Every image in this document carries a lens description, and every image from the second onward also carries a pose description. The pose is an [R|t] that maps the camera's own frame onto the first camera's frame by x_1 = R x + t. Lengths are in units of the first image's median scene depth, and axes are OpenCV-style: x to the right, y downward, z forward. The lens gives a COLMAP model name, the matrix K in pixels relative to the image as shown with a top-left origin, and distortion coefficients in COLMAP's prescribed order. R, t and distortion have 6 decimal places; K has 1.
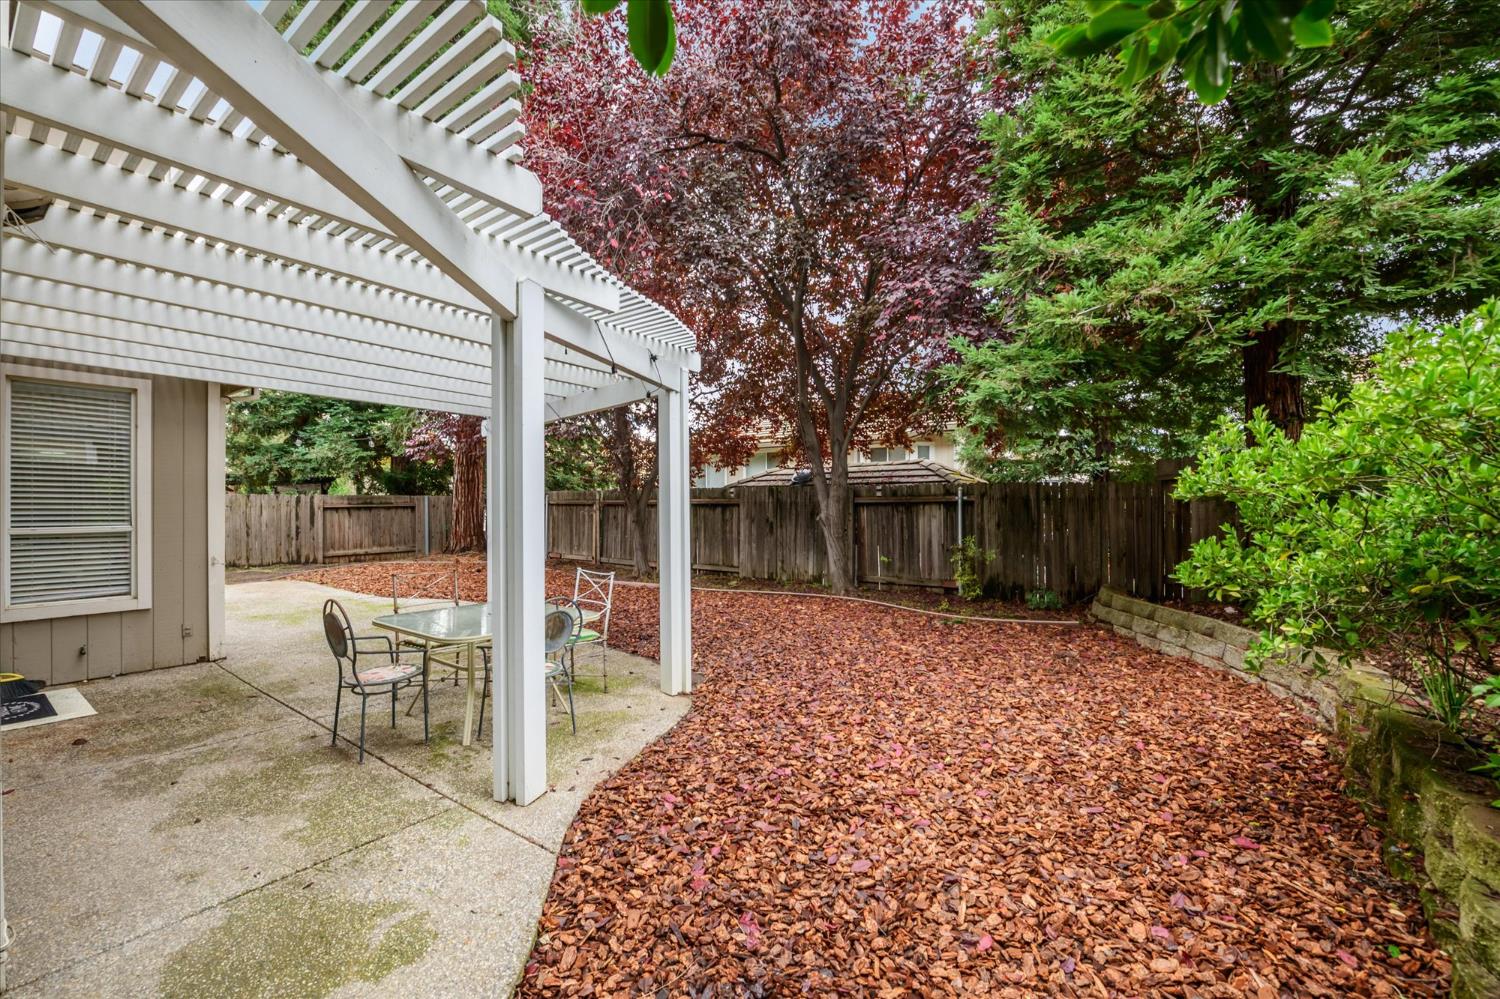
lens RADIAL K [[594.1, 0, 749.0], [0, 594.1, 479.5], [0, 0, 1]] dist [-0.025177, -0.000228]
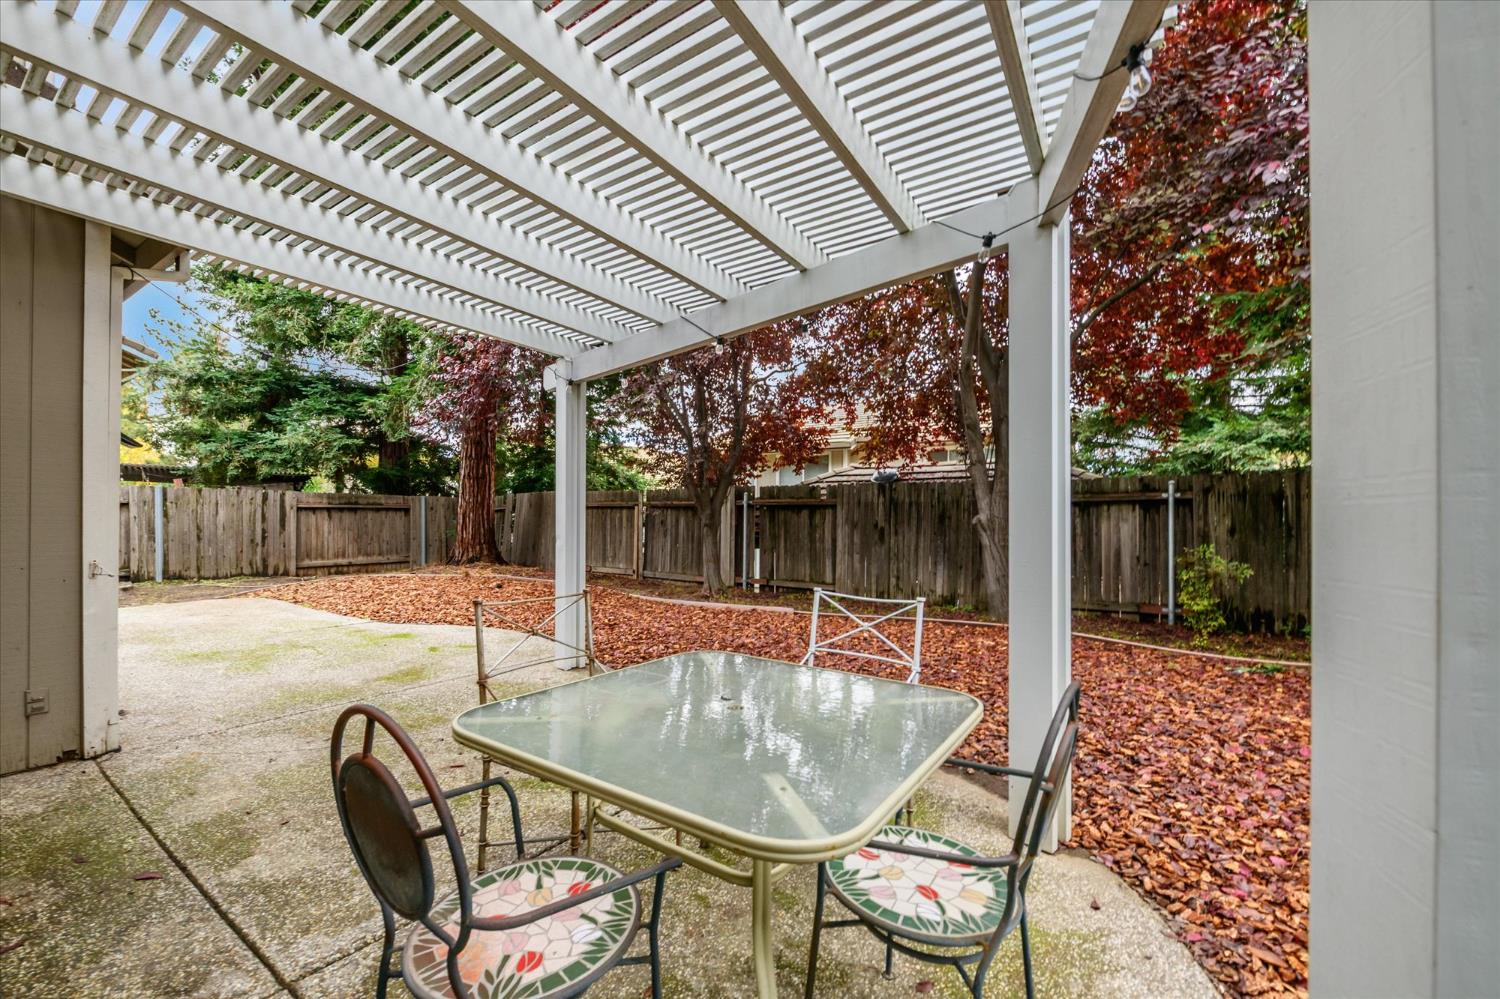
lens RADIAL K [[595.6, 0, 750.0], [0, 595.6, 499.5], [0, 0, 1]] dist [-0.012318, -0.000514]
pose [[0.999488, 0.012704, 0.029356, -0.123451], [-0.012930, 0.999888, 0.007531, 0.023338], [-0.029257, -0.007907, 0.999541, 0.163362]]
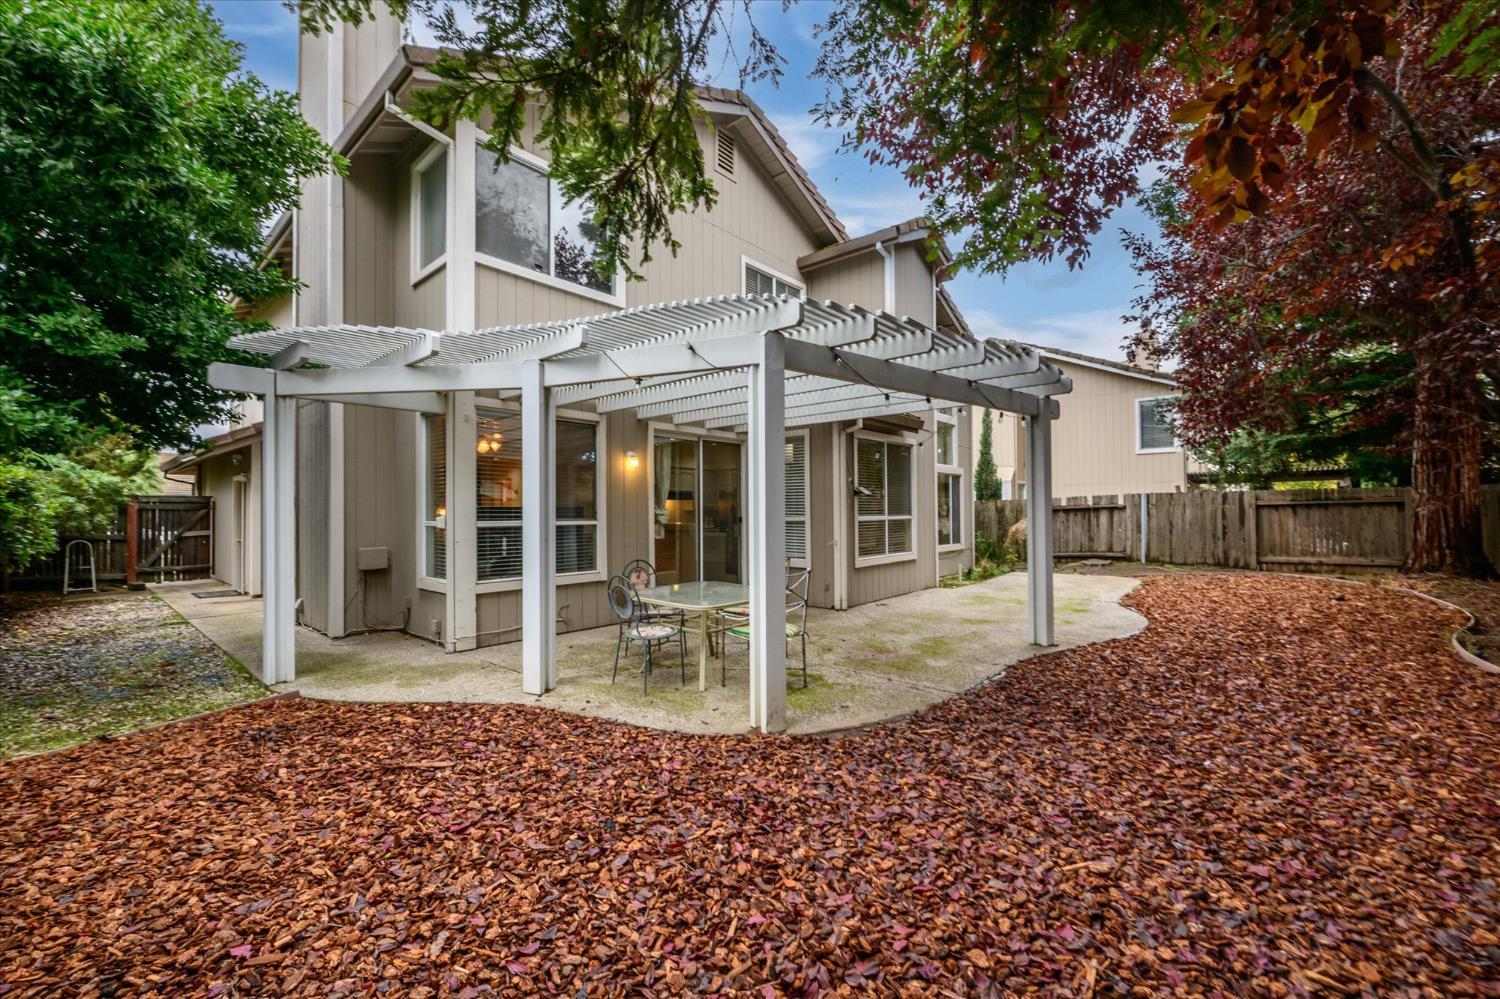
lens RADIAL K [[595.6, 0, 750.0], [0, 595.6, 499.5], [0, 0, 1]] dist [-0.012318, -0.000514]
pose [[-0.102275, -0.018226, -0.994589, 0.228150], [0.052258, 0.998353, -0.023669, 0.021019], [0.993383, -0.054396, -0.101154, 0.351376]]
